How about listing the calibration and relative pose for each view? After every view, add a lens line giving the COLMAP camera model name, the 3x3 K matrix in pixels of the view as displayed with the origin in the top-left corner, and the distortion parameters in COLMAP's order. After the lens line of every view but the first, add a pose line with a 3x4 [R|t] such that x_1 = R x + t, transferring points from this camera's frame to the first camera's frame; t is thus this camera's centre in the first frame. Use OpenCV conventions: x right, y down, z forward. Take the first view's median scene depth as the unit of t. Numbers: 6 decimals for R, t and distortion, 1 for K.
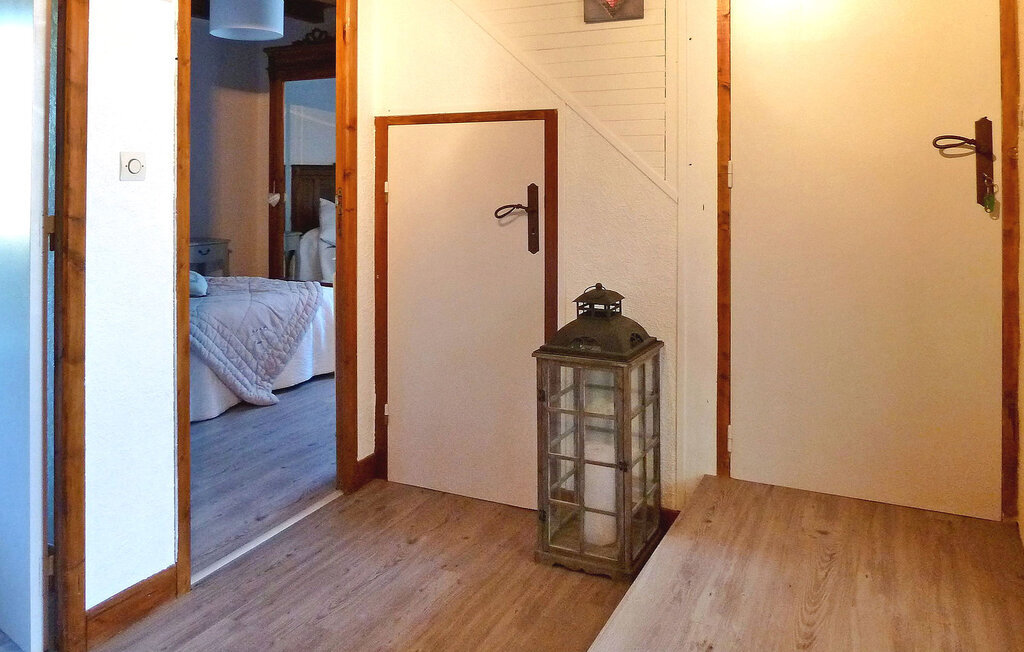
lens RADIAL K [[805.3, 0, 512.0], [0, 805.3, 326.0], [0, 0, 1]] dist [0.004445, 0.001755]
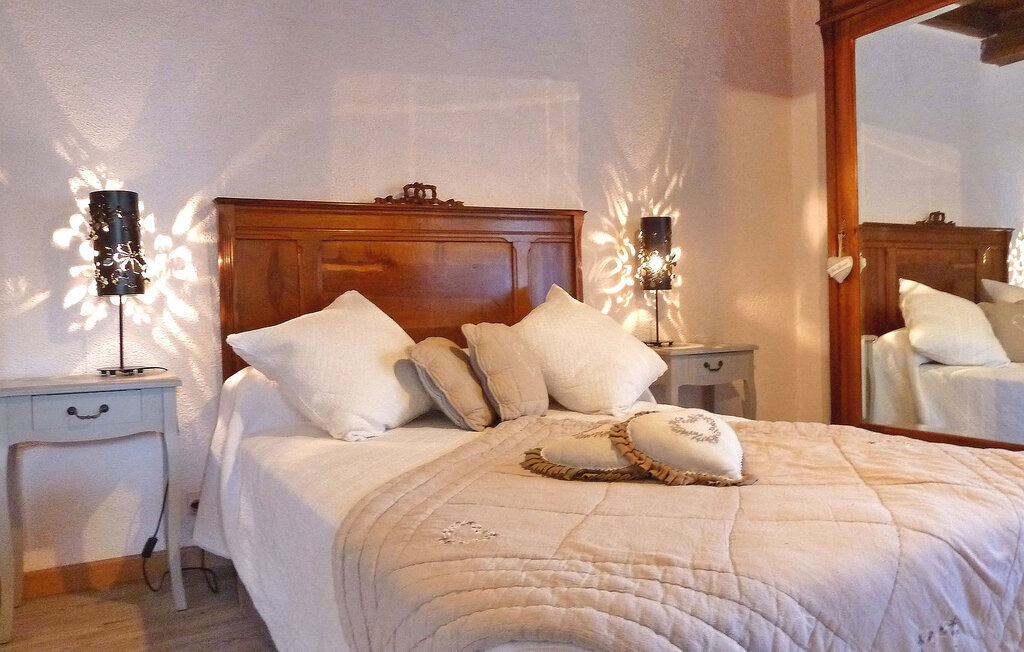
lens RADIAL K [[805.3, 0, 512.0], [0, 805.3, 326.0], [0, 0, 1]] dist [0.004445, 0.001755]
pose [[0.849669, -0.012230, -0.527174, -0.206742], [-0.067712, 0.988924, -0.132077, -0.039350], [0.522951, 0.147918, 0.839430, 0.474618]]
